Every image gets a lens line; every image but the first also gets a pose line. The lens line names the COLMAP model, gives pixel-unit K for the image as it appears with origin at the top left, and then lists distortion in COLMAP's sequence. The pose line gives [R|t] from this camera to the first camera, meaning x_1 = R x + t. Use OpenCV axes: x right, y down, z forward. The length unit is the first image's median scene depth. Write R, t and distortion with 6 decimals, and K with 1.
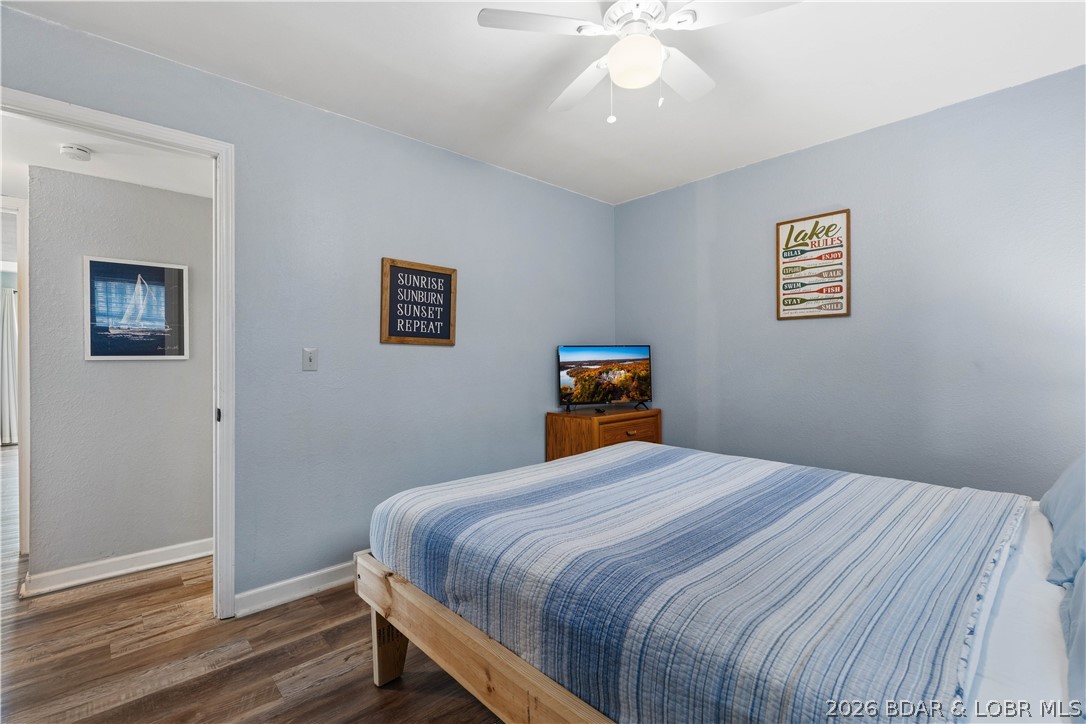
lens RADIAL K [[484.4, 0, 543.7], [0, 484.4, 359.1], [0, 0, 1]] dist [-0.011382, 0.002203]
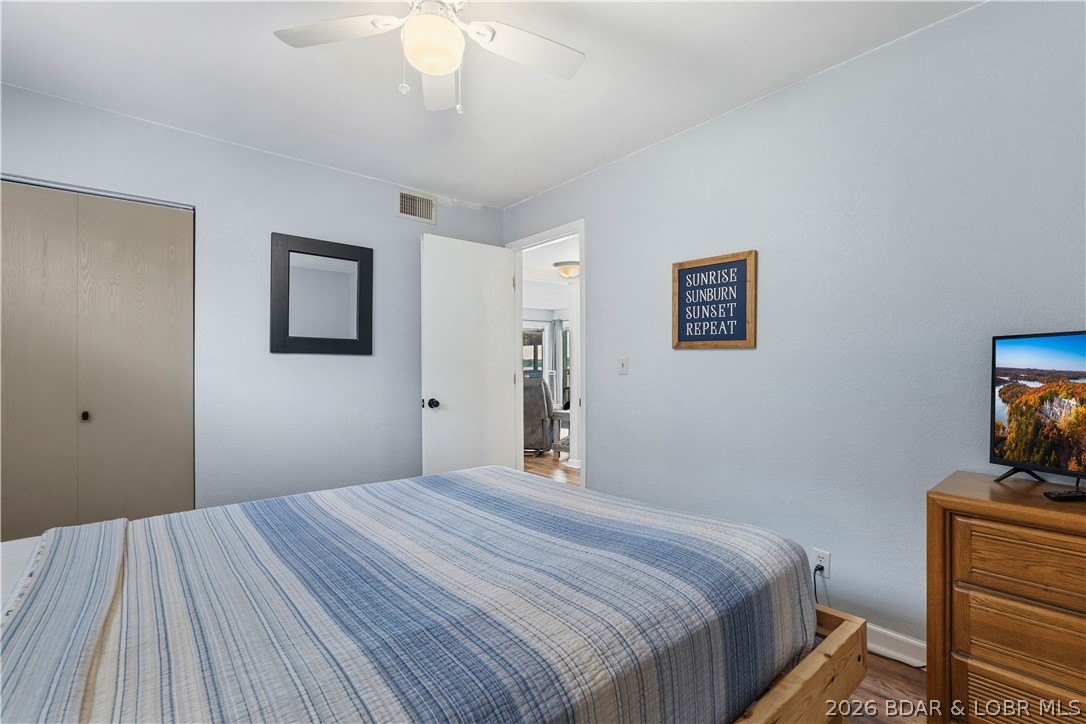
lens RADIAL K [[484.4, 0, 552.8], [0, 484.4, 365.8], [0, 0, 1]] dist [-0.011382, 0.002203]
pose [[-0.030009, 0.007888, -0.999519, 0.650010], [0.009499, 0.999926, 0.007606, -0.007800], [0.999504, -0.009266, -0.030081, 0.740196]]
